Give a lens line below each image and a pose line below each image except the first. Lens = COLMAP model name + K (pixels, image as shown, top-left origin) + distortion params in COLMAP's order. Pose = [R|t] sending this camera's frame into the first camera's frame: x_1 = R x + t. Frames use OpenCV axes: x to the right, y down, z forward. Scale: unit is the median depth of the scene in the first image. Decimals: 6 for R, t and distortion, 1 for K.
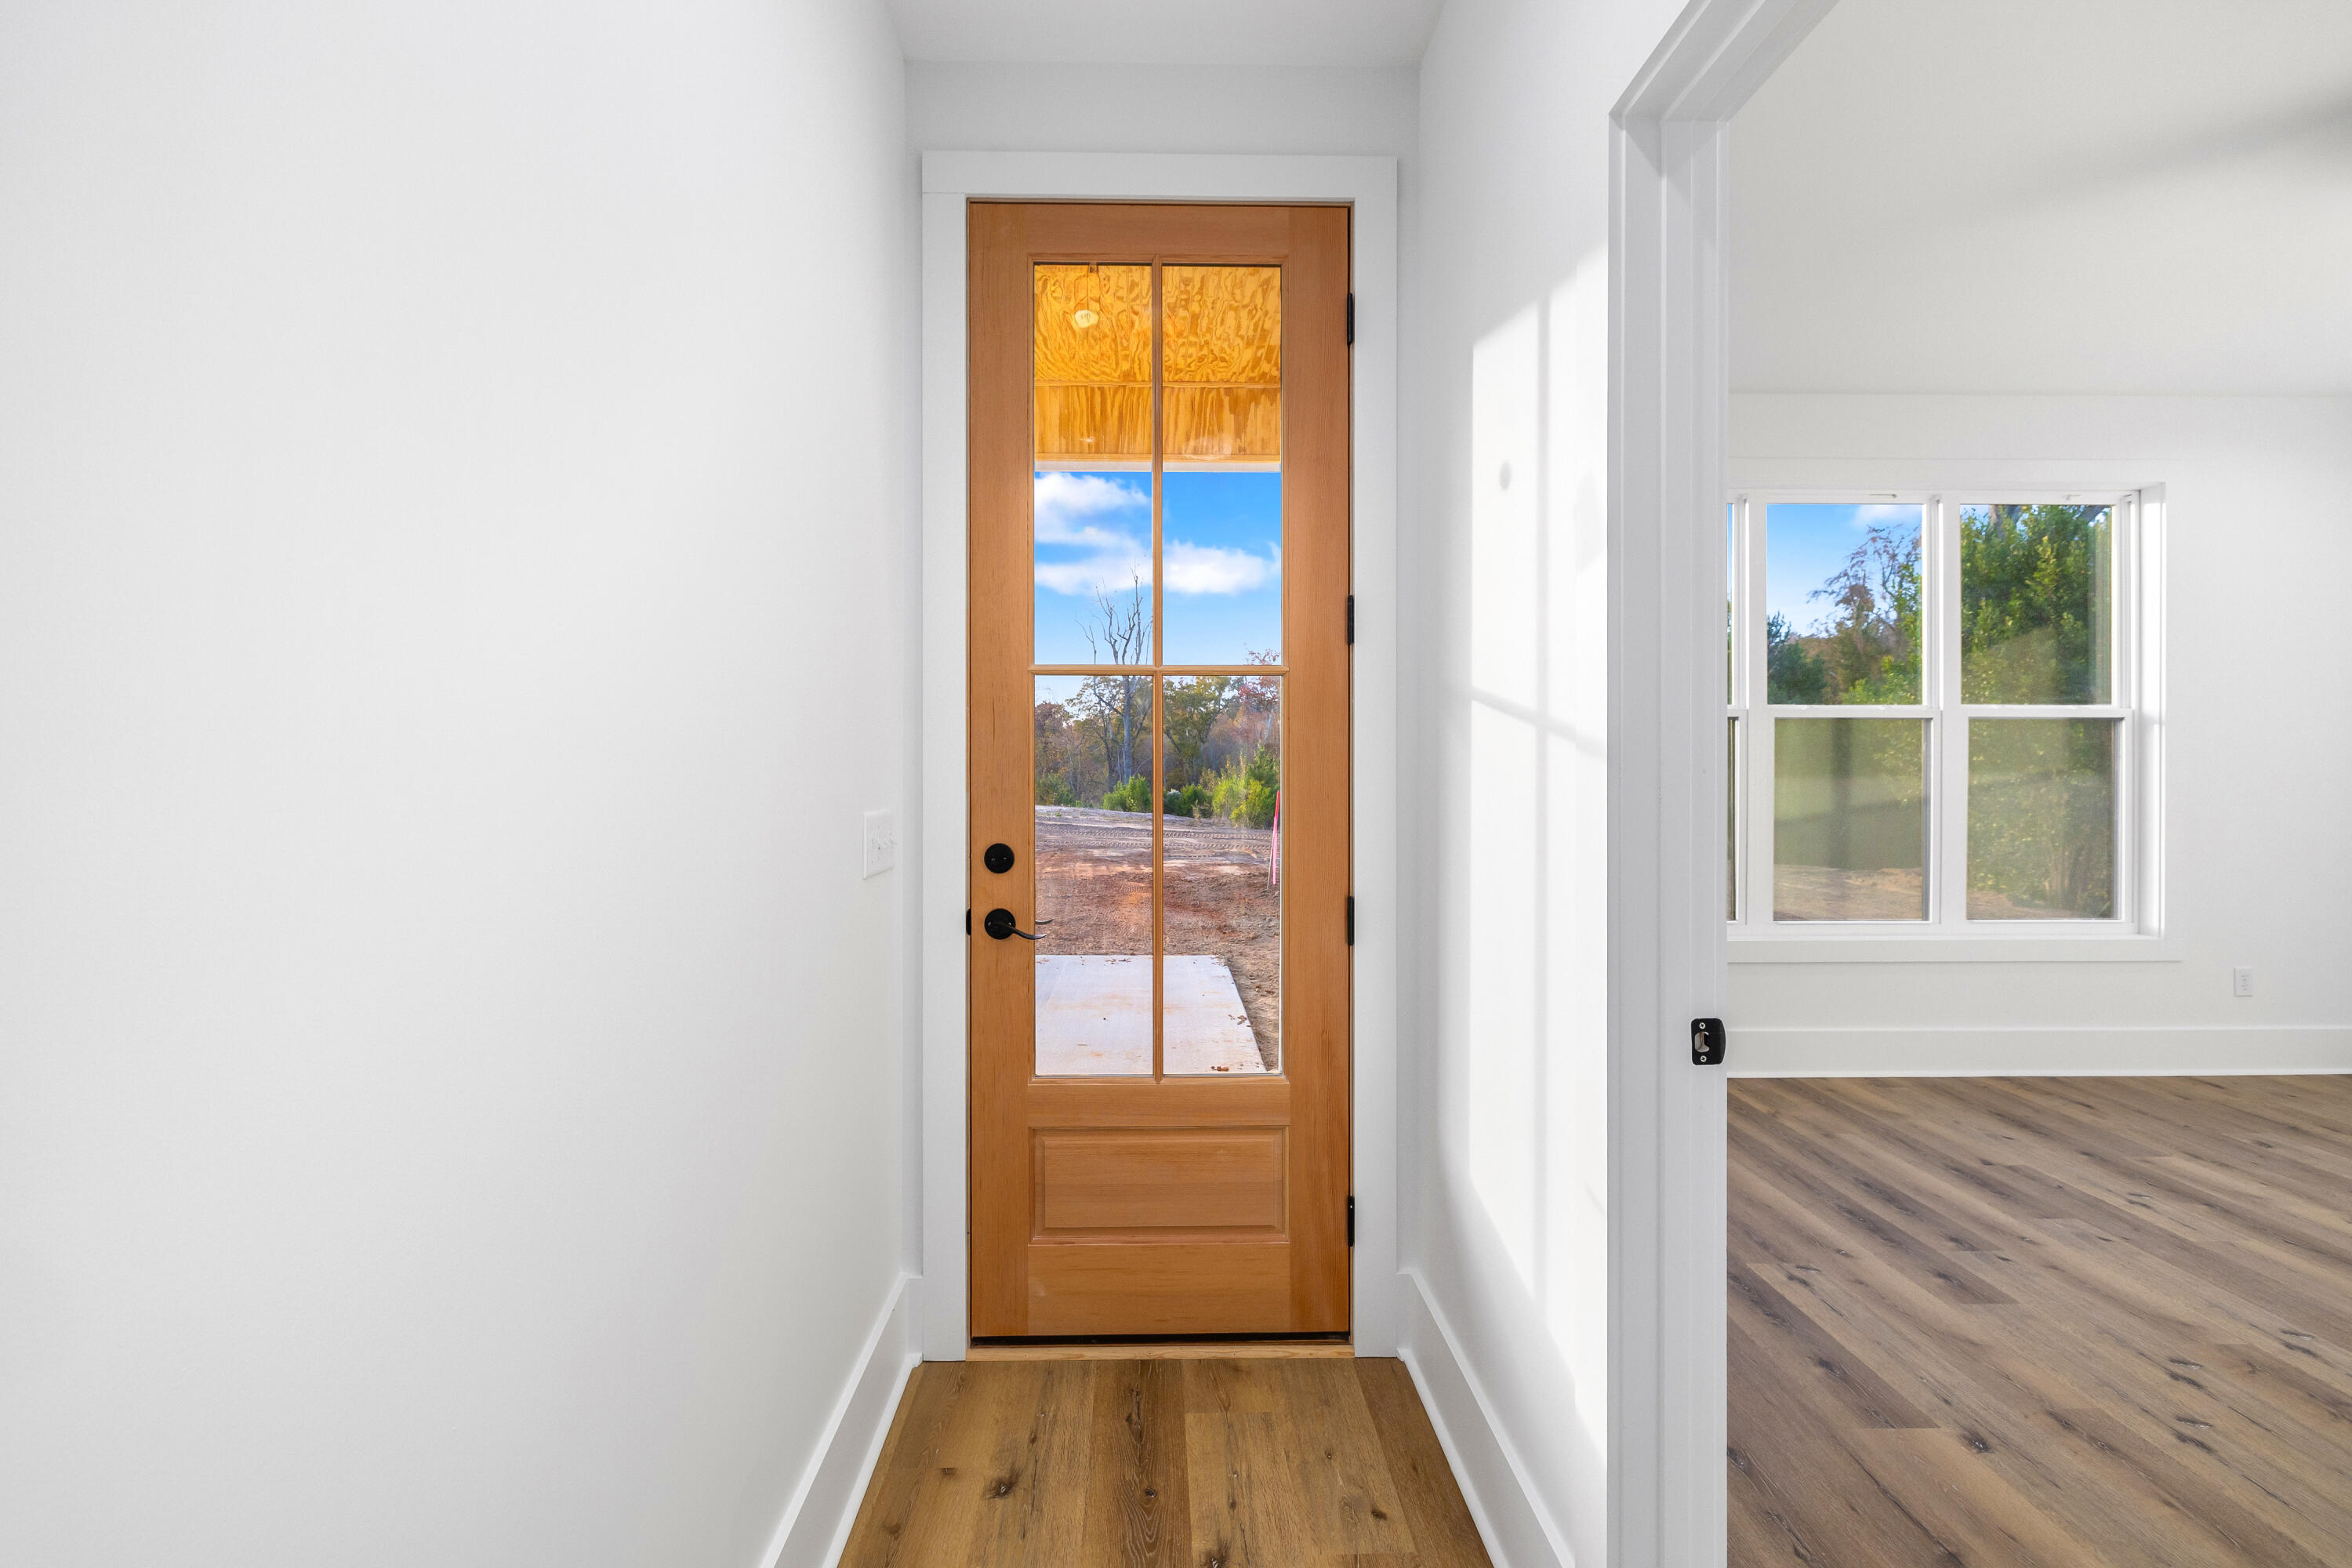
lens RADIAL K [[1017.6, 0, 1192.8], [0, 1017.6, 773.3], [0, 0, 1]] dist [0.000942, 0.000365]
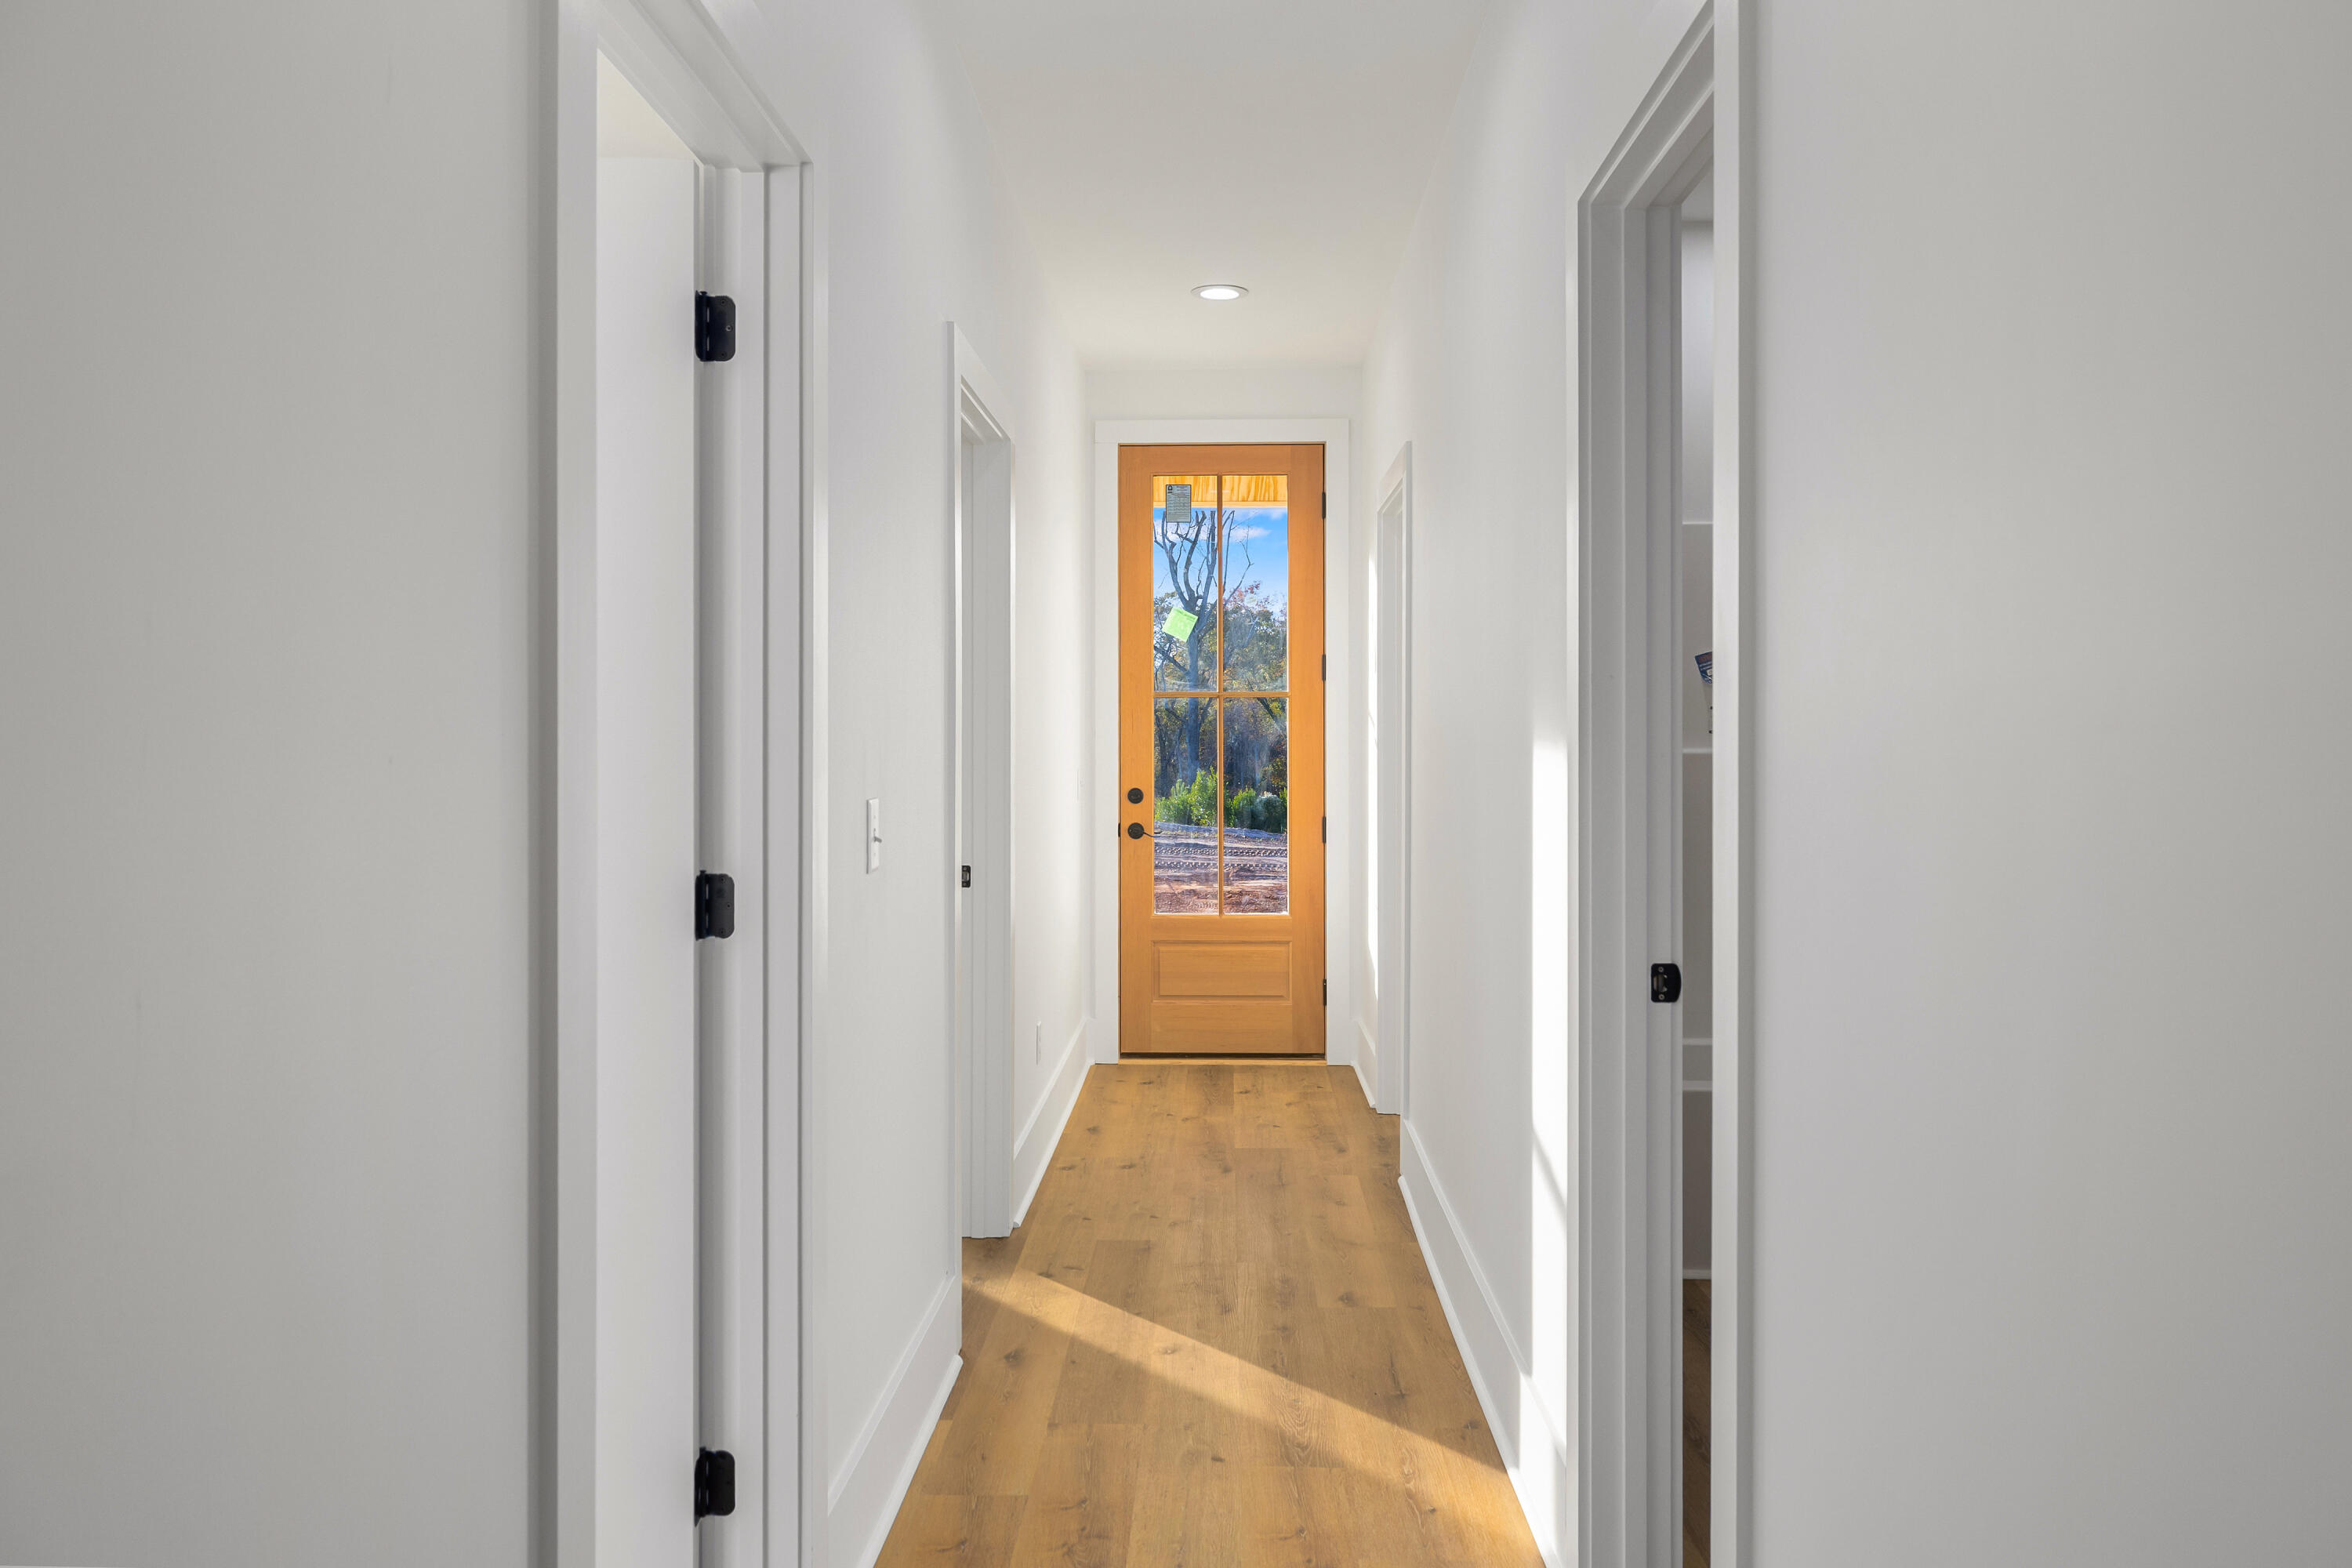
lens RADIAL K [[1643.1, 0, 1184.1], [0, 1643.1, 796.7], [0, 0, 1]] dist [0.002240, 0.000090]
pose [[0.998319, -0.001697, -0.057929, 0.072938], [0.000751, 0.999866, -0.016352, 0.133068], [0.057949, 0.016281, 0.998187, -1.987746]]
